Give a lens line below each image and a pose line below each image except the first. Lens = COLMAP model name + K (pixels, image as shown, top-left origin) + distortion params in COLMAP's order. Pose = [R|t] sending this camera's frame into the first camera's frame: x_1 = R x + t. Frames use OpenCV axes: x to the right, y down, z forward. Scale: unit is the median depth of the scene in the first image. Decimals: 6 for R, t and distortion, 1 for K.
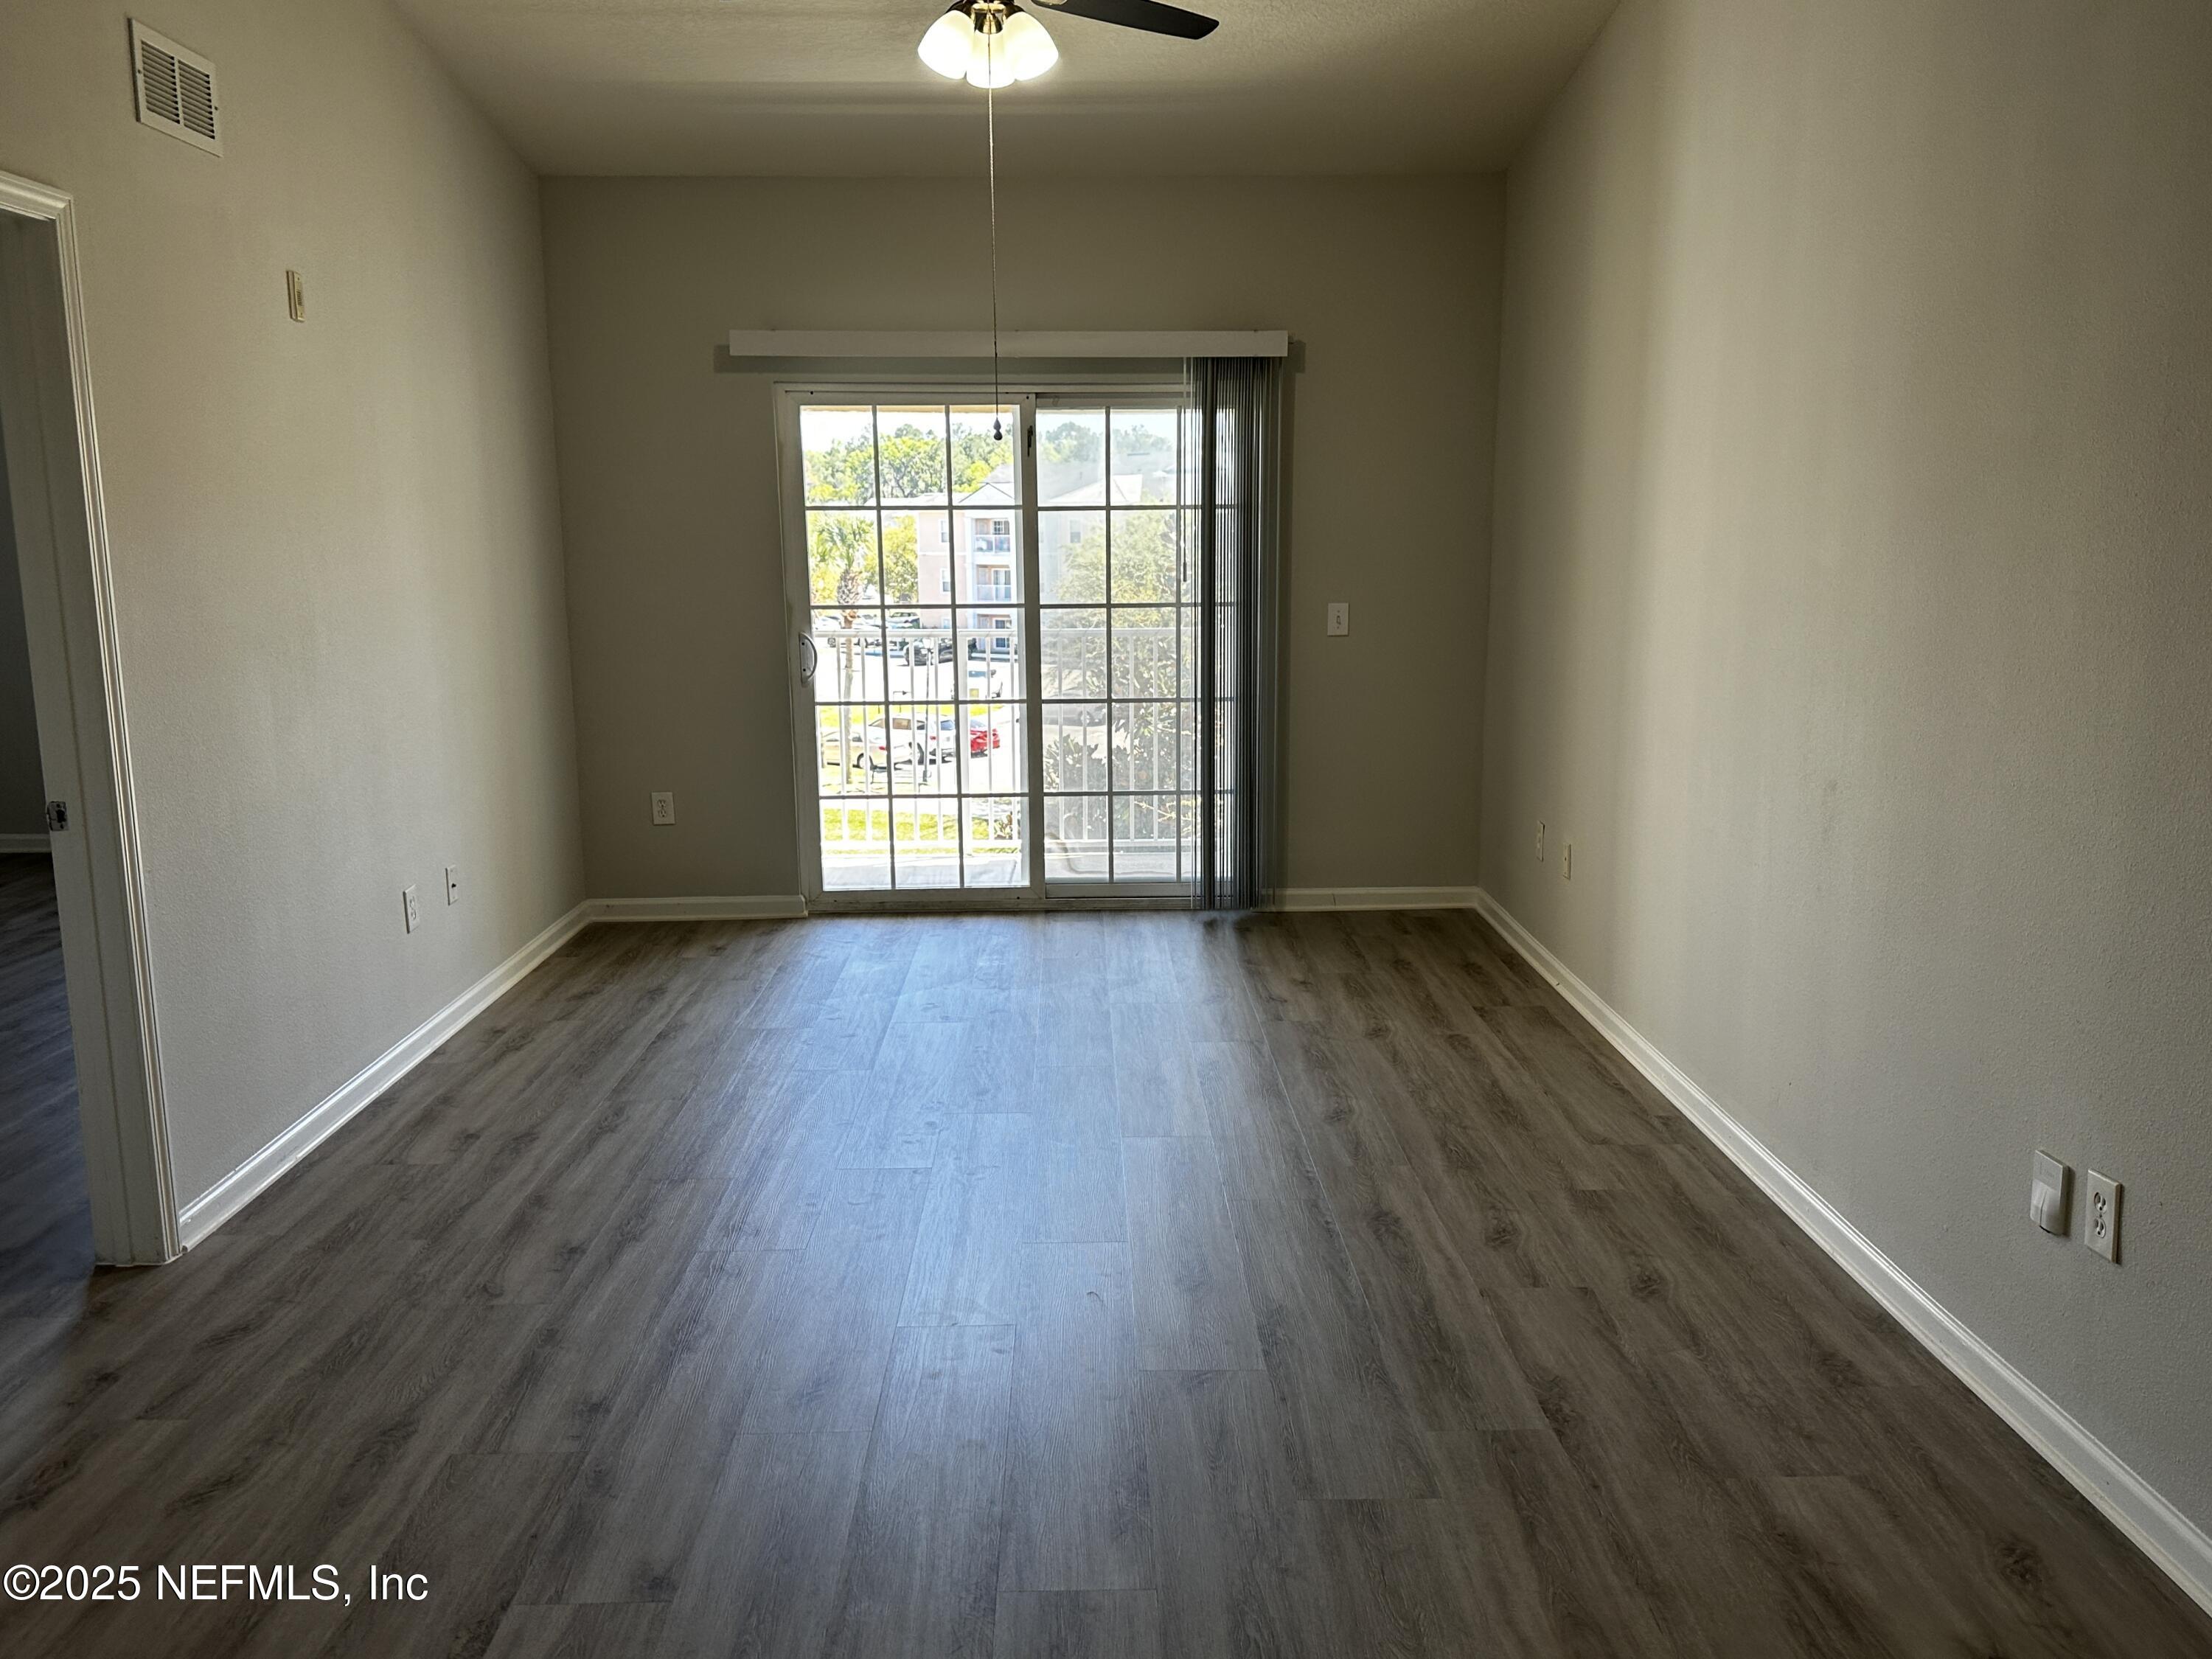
lens RADIAL K [[1717.8, 0, 1100.7], [0, 1717.8, 833.7], [0, 0, 1]] dist [0.202820, -0.440681]
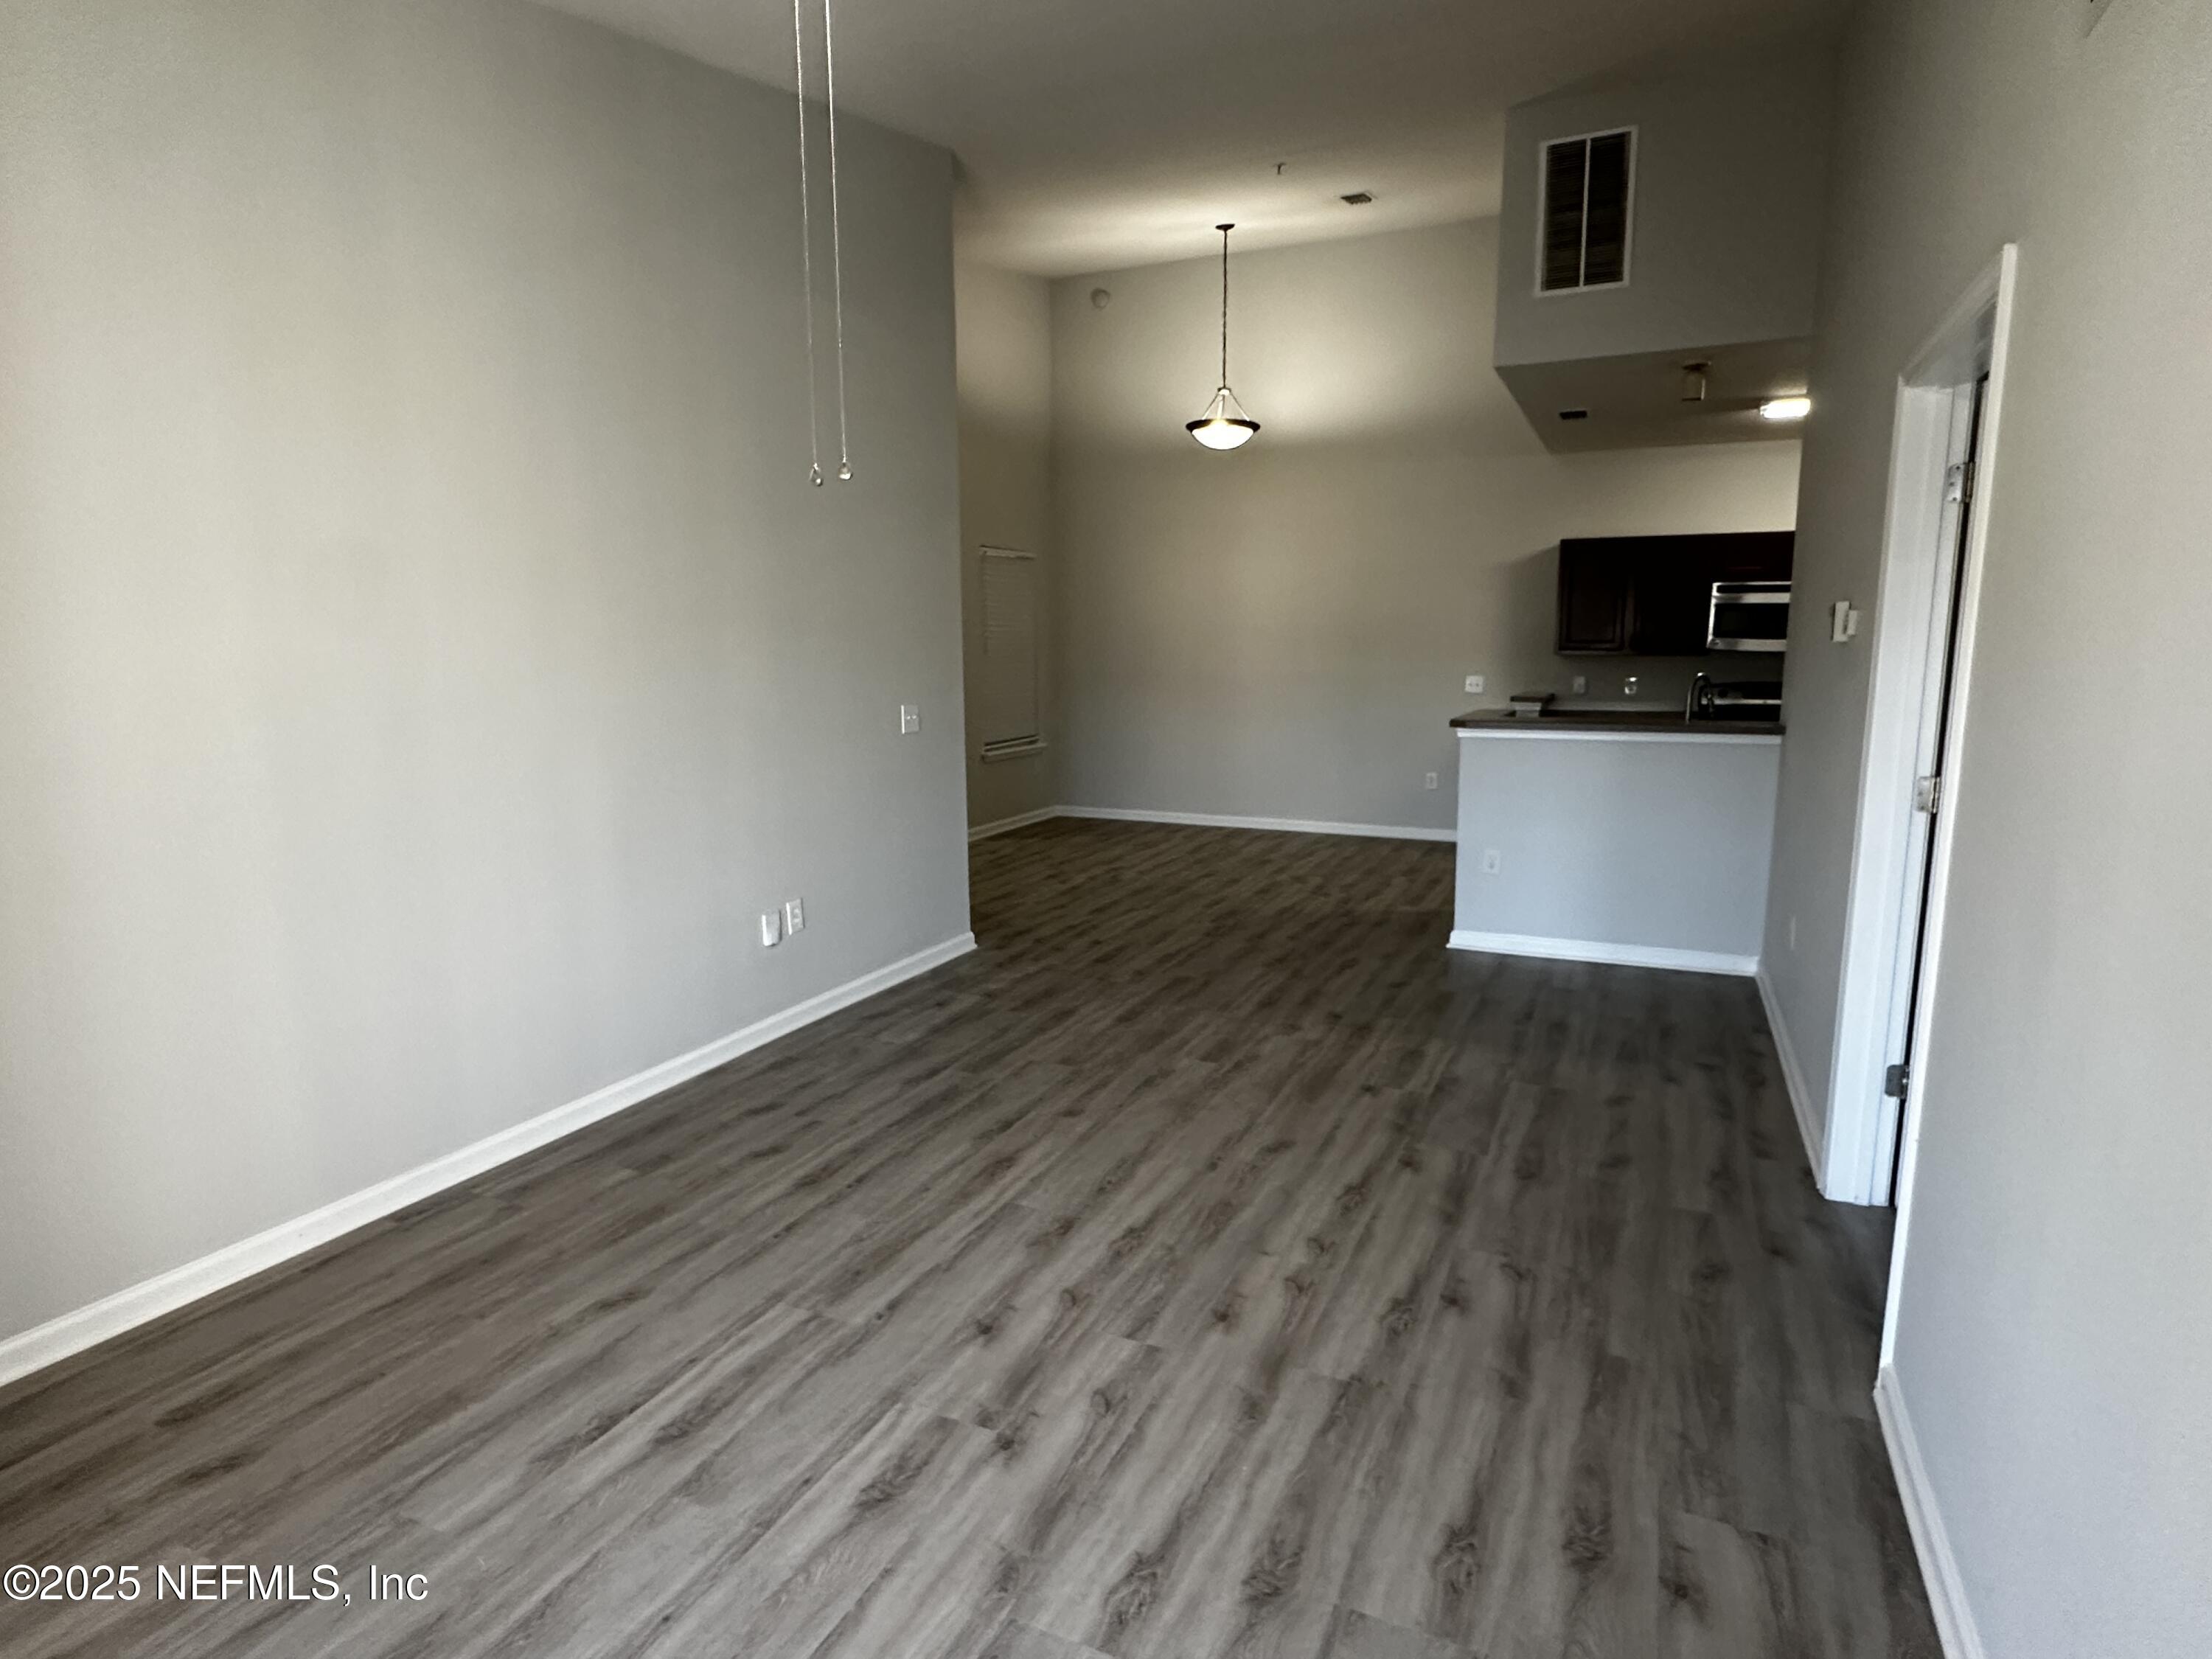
lens RADIAL K [[1187.2, 0, 1101.5], [0, 1187.2, 841.2], [0, 0, 1]] dist [-0.003540, 0.000029]
pose [[-0.899798, -0.059167, 0.432277, -0.309462], [0.088530, 0.945394, 0.313675, -0.211619], [-0.427231, 0.320513, -0.845426, 1.237456]]
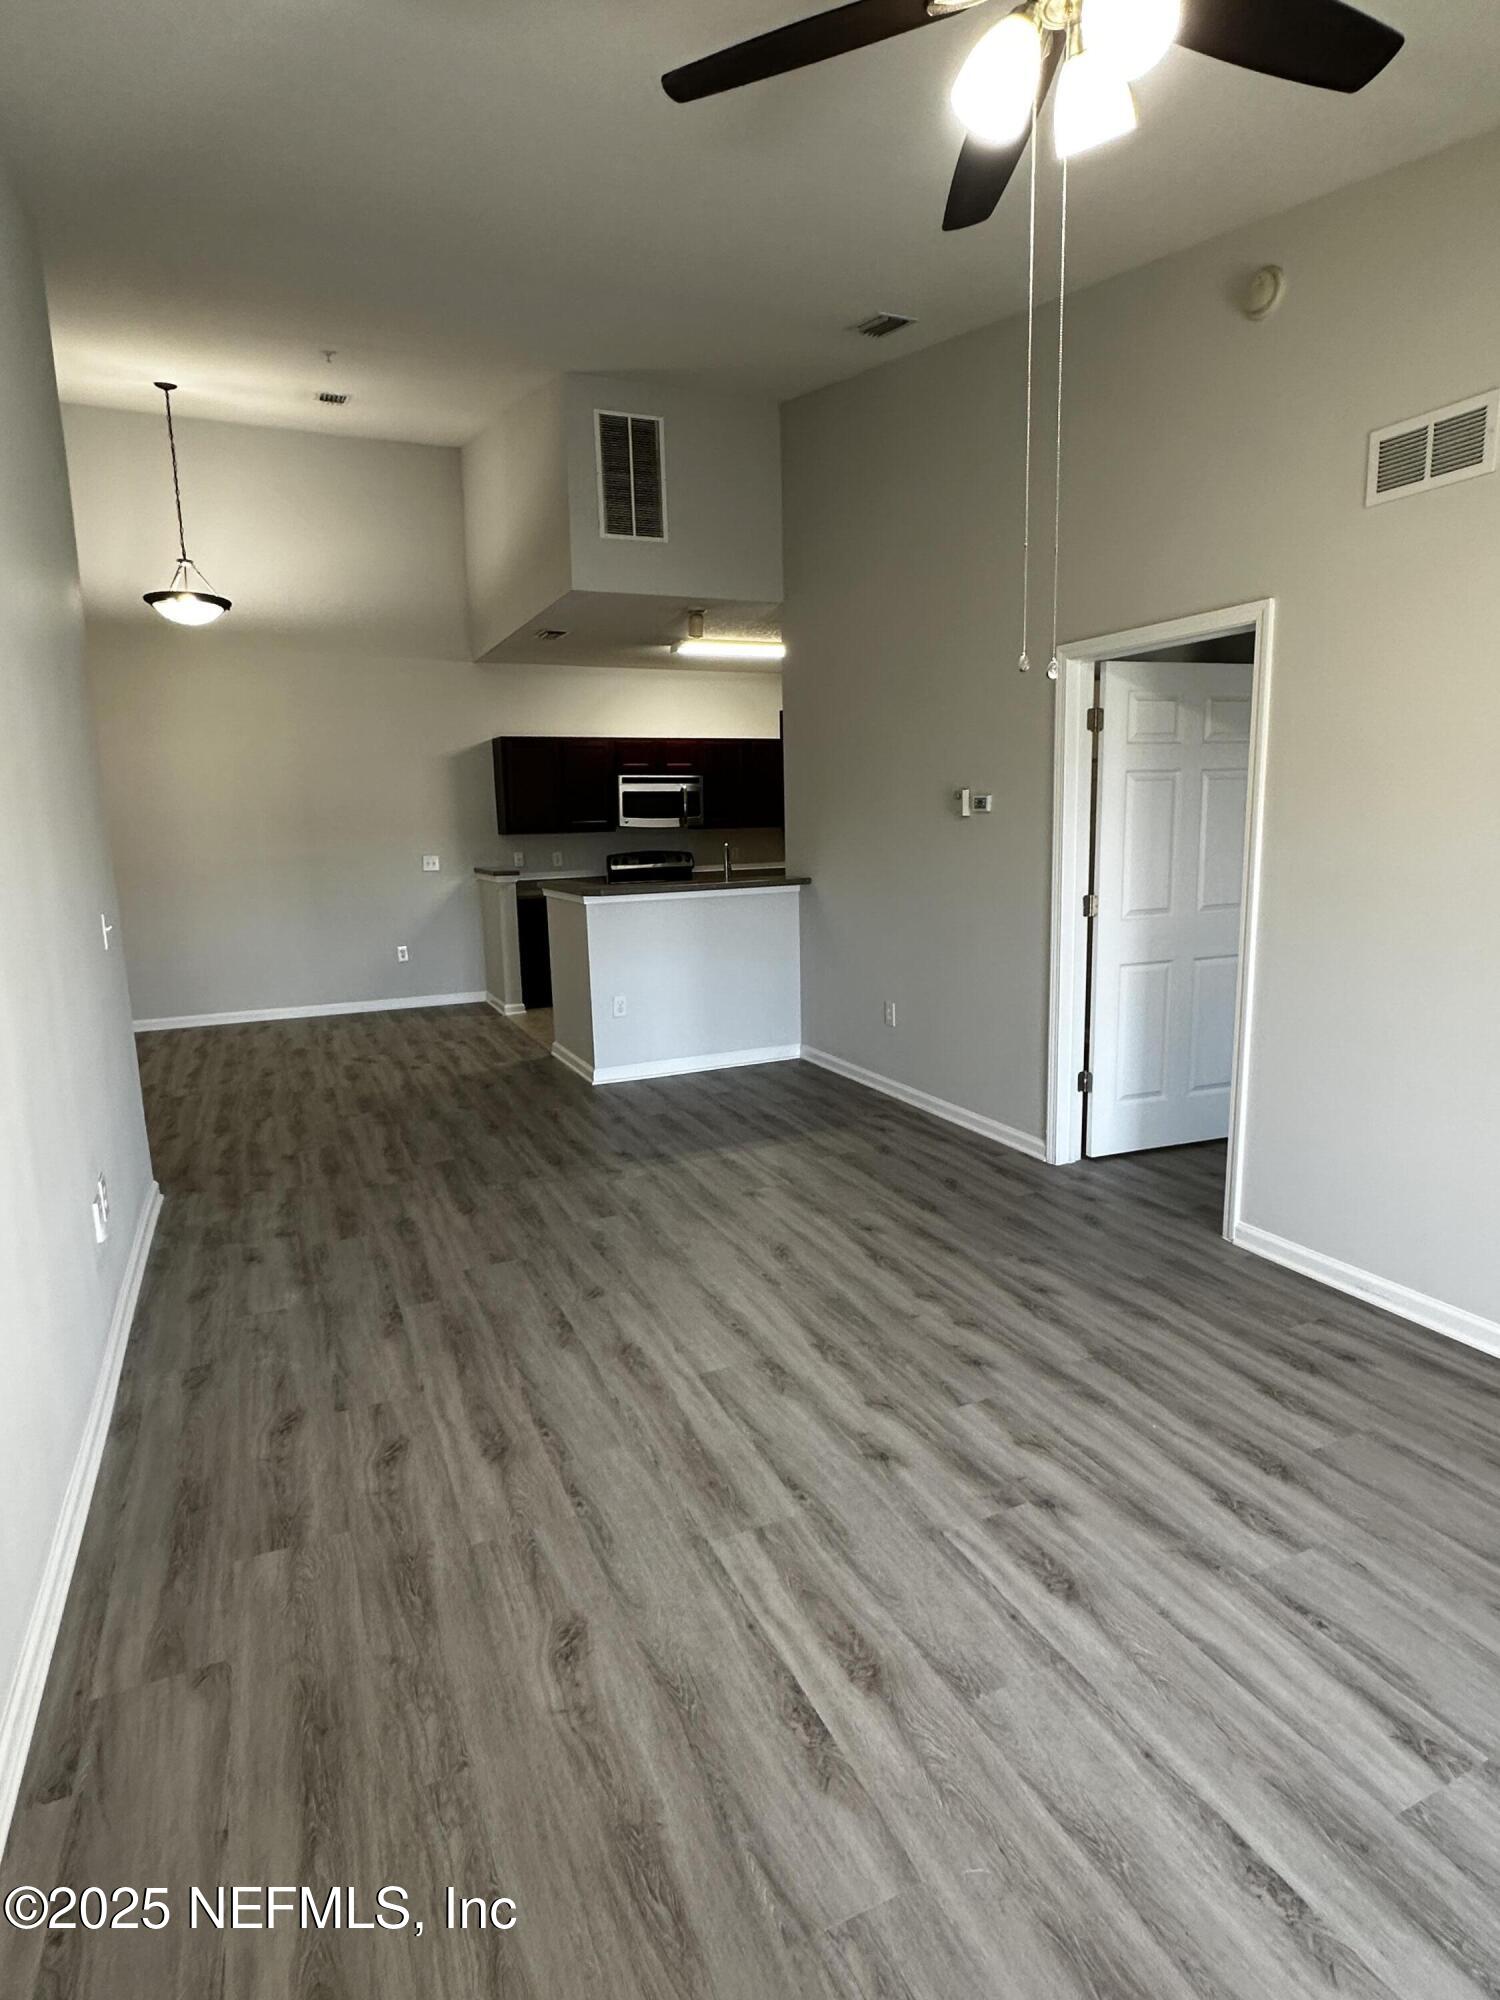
lens RADIAL K [[1073.5, 0, 738.0], [0, 1073.5, 993.1], [0, 0, 1]] dist [-0.003540, 0.000029]
pose [[-0.919029, 0.094538, -0.382685, 0.201730], [-0.037751, 0.945245, 0.324171, -0.220612], [0.392377, 0.312370, -0.865139, 1.232193]]
